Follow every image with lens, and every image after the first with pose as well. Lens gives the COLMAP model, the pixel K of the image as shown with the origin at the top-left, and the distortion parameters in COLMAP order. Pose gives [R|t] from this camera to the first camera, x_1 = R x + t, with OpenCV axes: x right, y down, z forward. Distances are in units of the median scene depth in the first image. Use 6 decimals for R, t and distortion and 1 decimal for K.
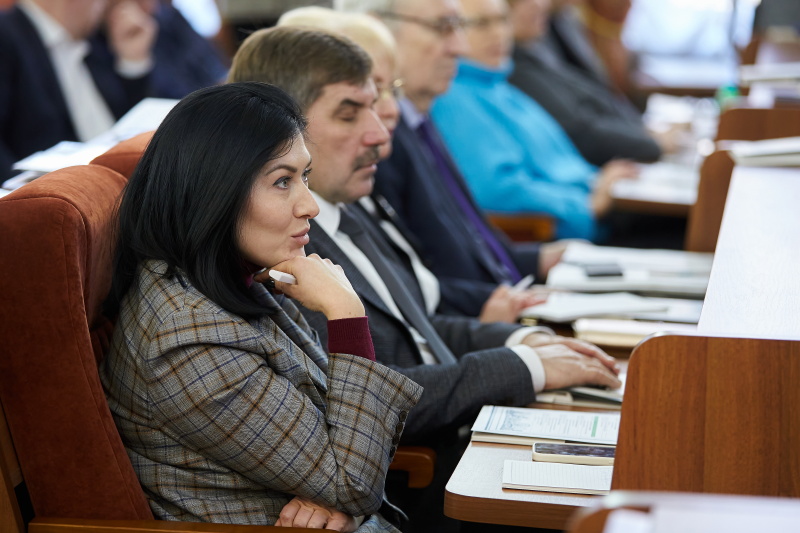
lens RADIAL K [[2873.2, 0, 400.1], [0, 2873.2, 266.8], [0, 0, 1]] dist [0.554548, 0.000000]
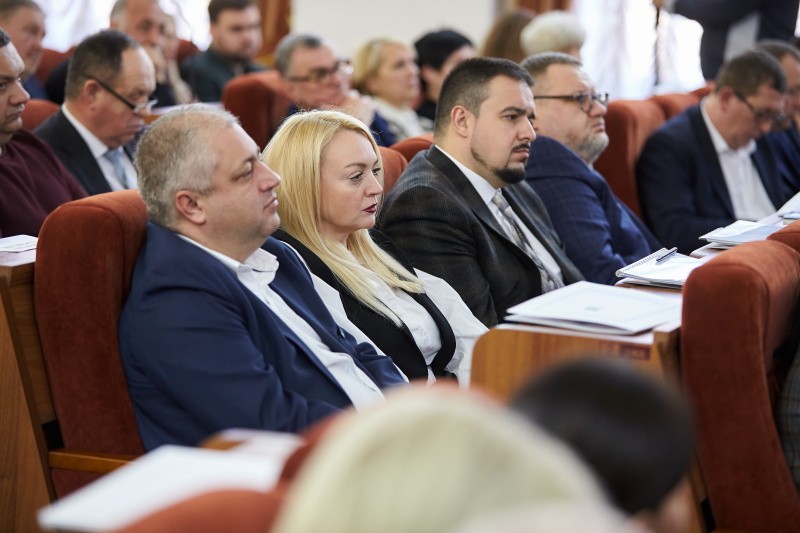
lens RADIAL K [[2653.3, 0, 400.0], [0, 2653.3, 266.3], [0, 0, 1]] dist [-0.098271, 0.000000]
pose [[0.966369, 0.047031, -0.252823, 0.024767], [-0.053699, 0.998366, -0.019535, 0.005827], [0.251491, 0.032454, 0.967315, -0.124401]]
